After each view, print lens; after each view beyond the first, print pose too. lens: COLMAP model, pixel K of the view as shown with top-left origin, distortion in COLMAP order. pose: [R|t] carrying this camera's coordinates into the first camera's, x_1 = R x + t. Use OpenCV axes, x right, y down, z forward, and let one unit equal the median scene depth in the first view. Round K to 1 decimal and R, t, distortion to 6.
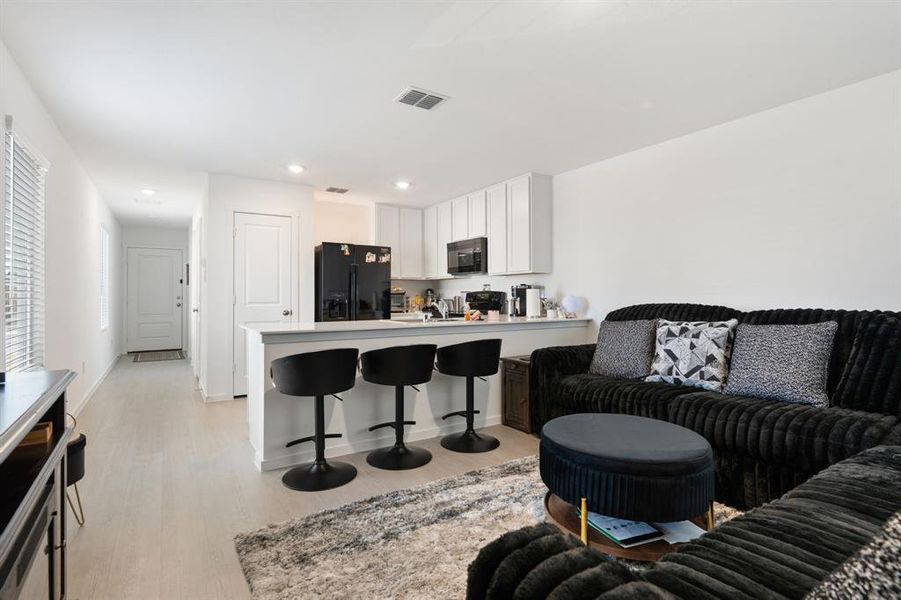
lens RADIAL K [[443.2, 0, 446.2], [0, 443.2, 294.9], [0, 0, 1]] dist [-0.001725, -0.000112]
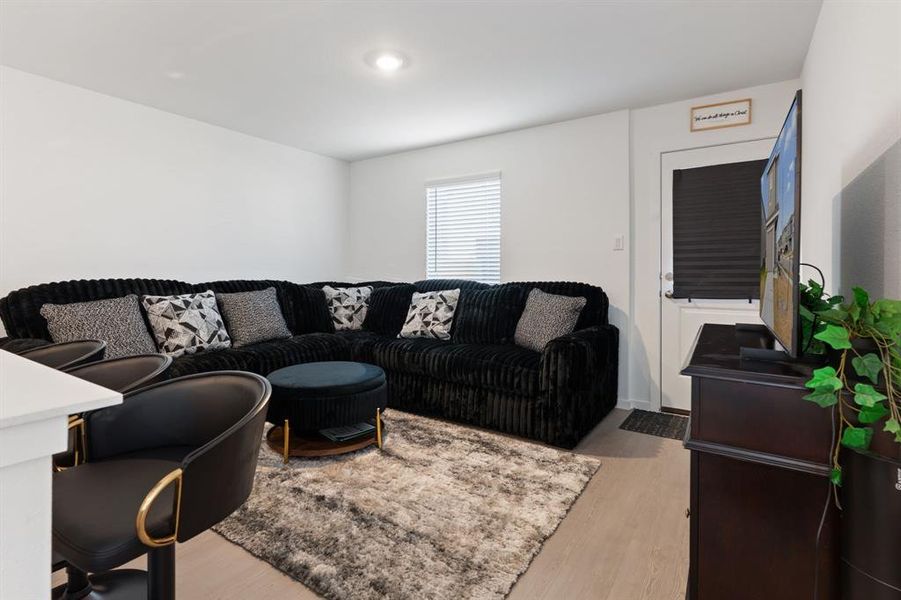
lens RADIAL K [[427.1, 0, 453.5], [0, 427.1, 273.3], [0, 0, 1]] dist [-0.000678, -0.000012]
pose [[-0.410245, -0.002721, 0.911971, -0.406259], [-0.008344, 0.999965, -0.000770, 0.002001], [-0.911937, -0.007926, -0.410253, 0.505808]]
